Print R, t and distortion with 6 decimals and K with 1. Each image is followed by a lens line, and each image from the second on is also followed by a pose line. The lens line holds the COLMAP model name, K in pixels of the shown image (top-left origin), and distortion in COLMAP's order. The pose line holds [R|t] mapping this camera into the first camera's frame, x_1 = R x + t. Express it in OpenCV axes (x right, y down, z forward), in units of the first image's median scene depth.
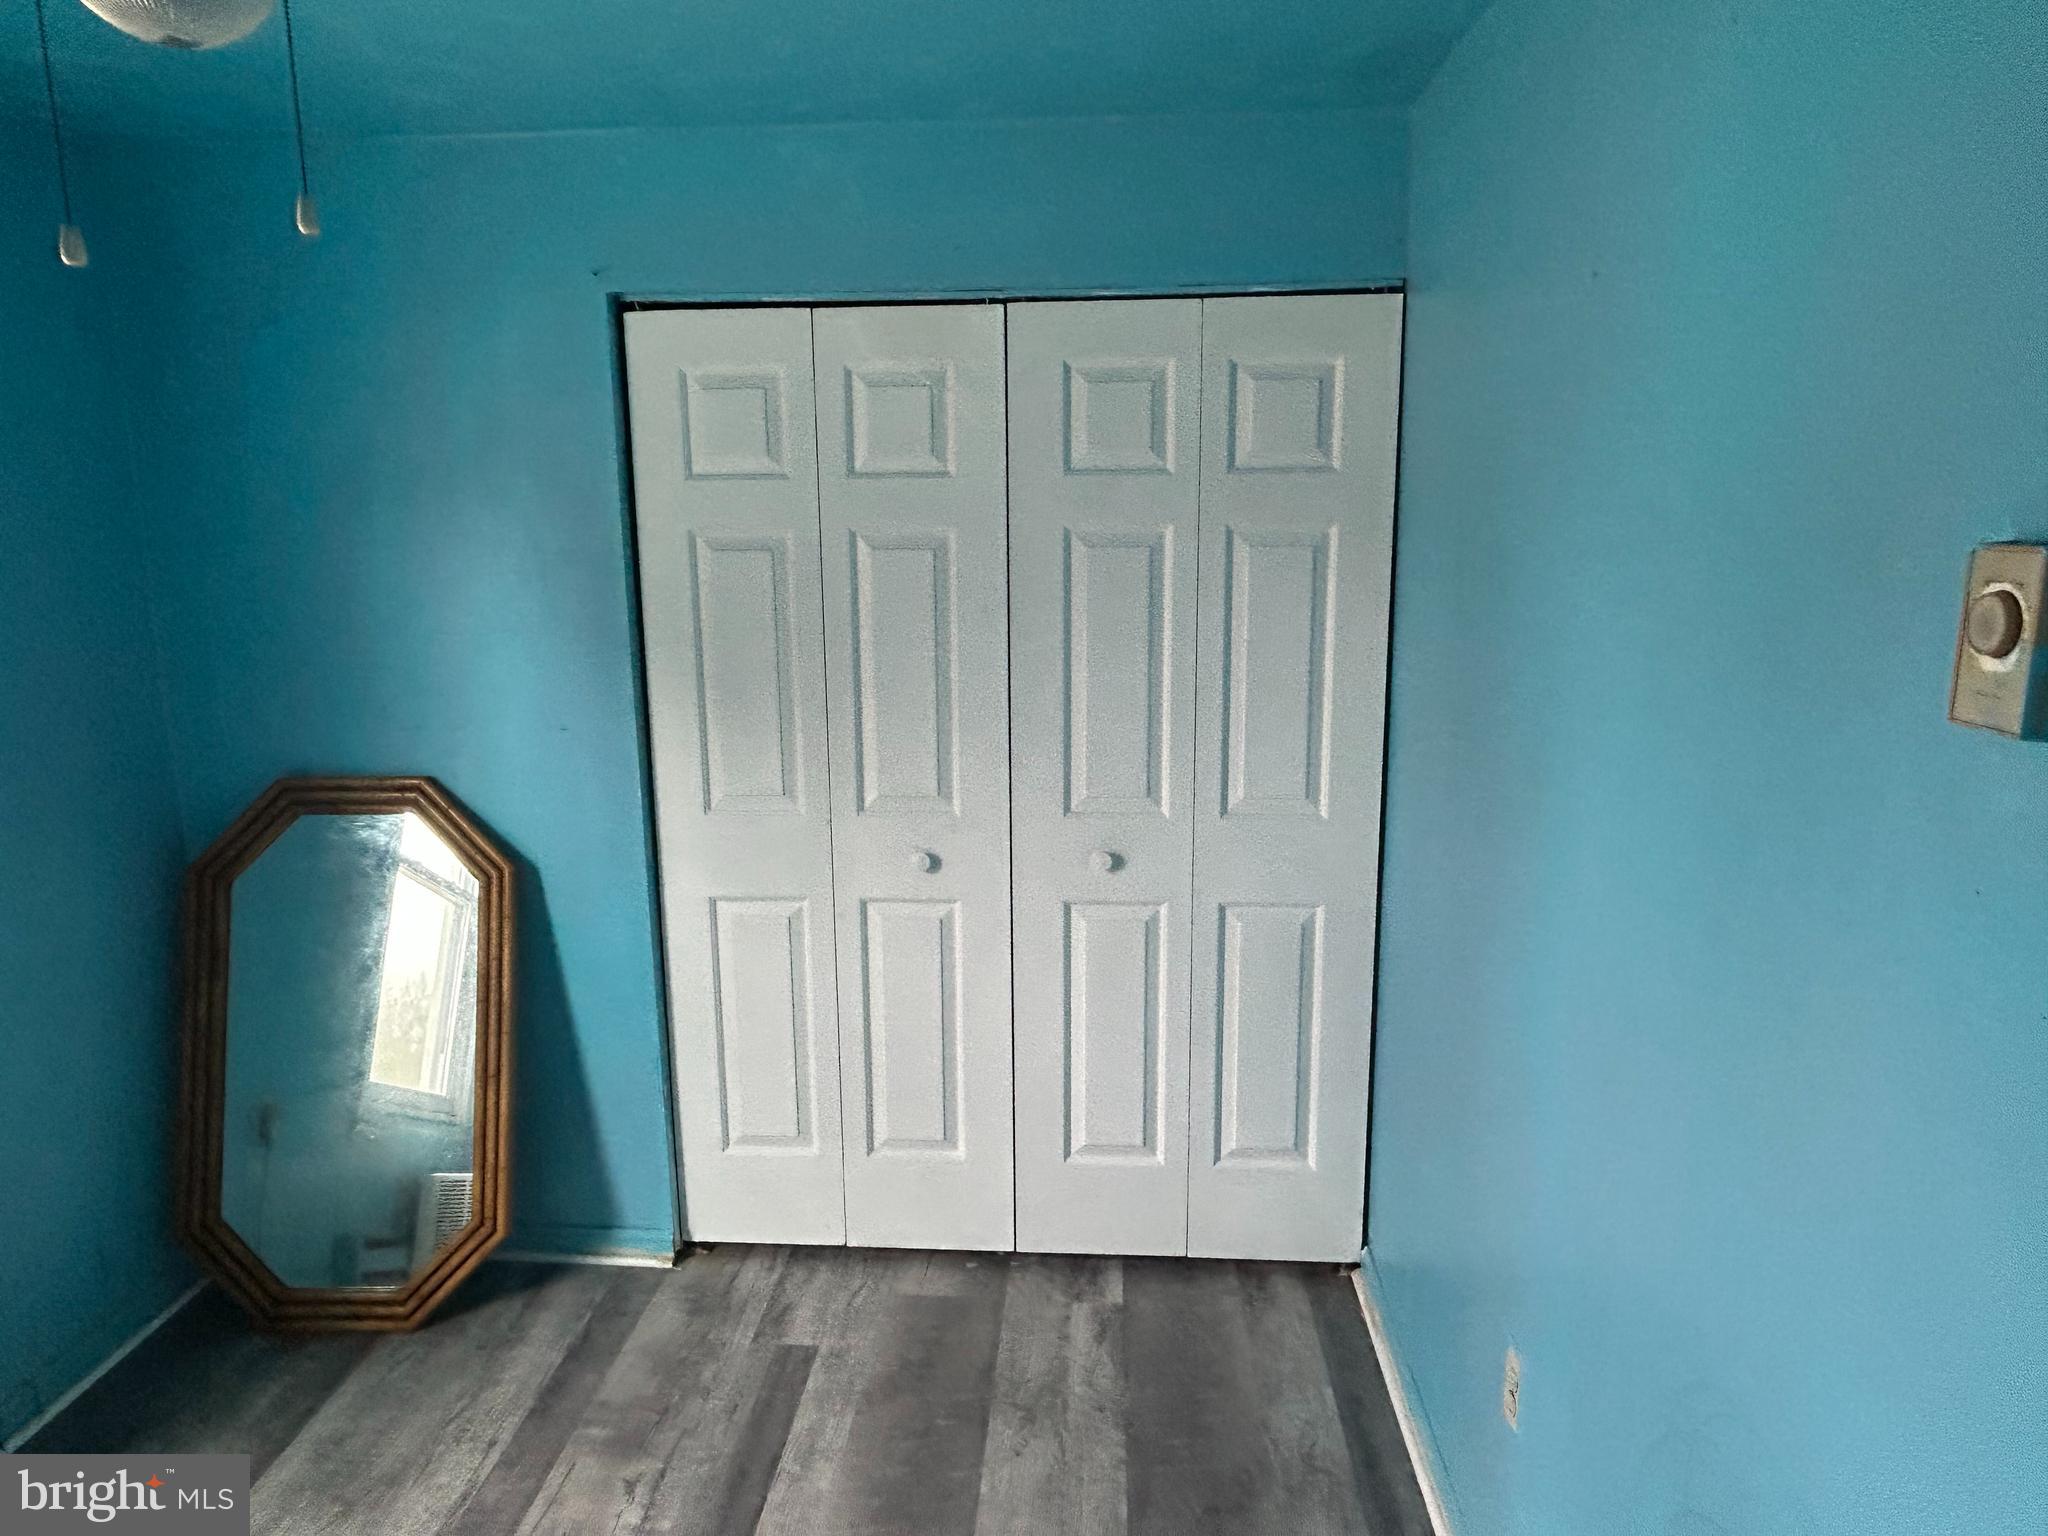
lens RADIAL K [[1271.0, 0, 1003.0], [0, 1271.0, 761.5], [0, 0, 1]] dist [-0.007482, -0.003211]
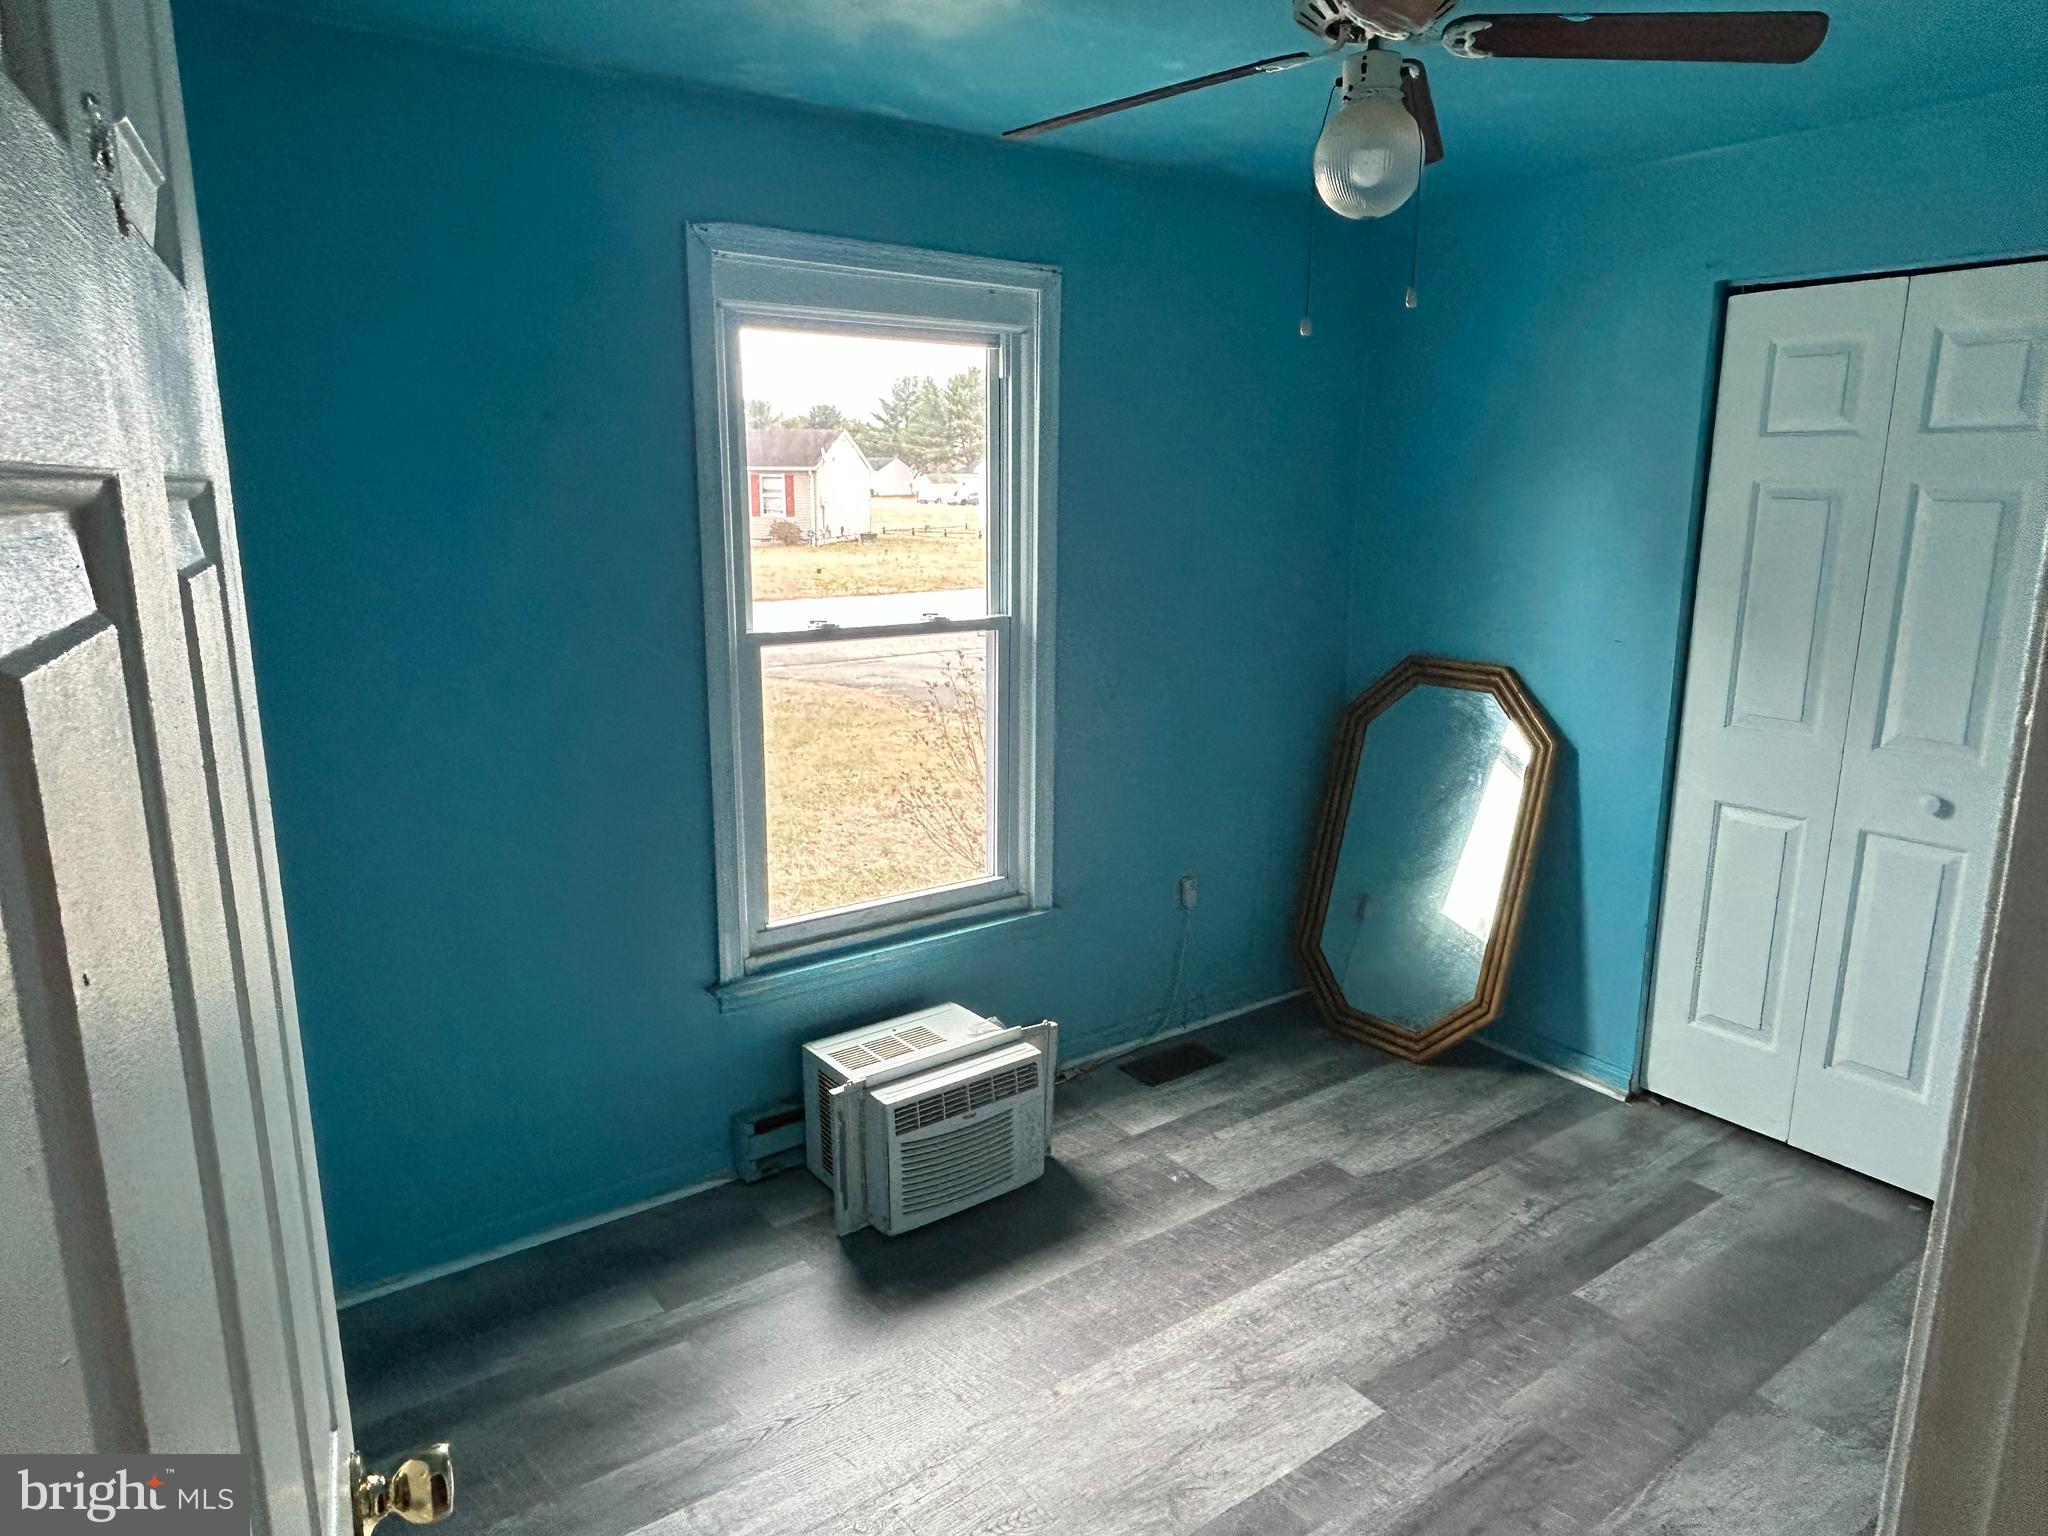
lens RADIAL K [[1271.0, 0, 1034.5], [0, 1271.0, 749.9], [0, 0, 1]] dist [-0.007482, -0.003211]
pose [[0.647806, 0.168766, -0.742876, 0.222350], [-0.153838, 0.984043, 0.089403, 0.055204], [0.746110, 0.056367, 0.663432, -0.235459]]
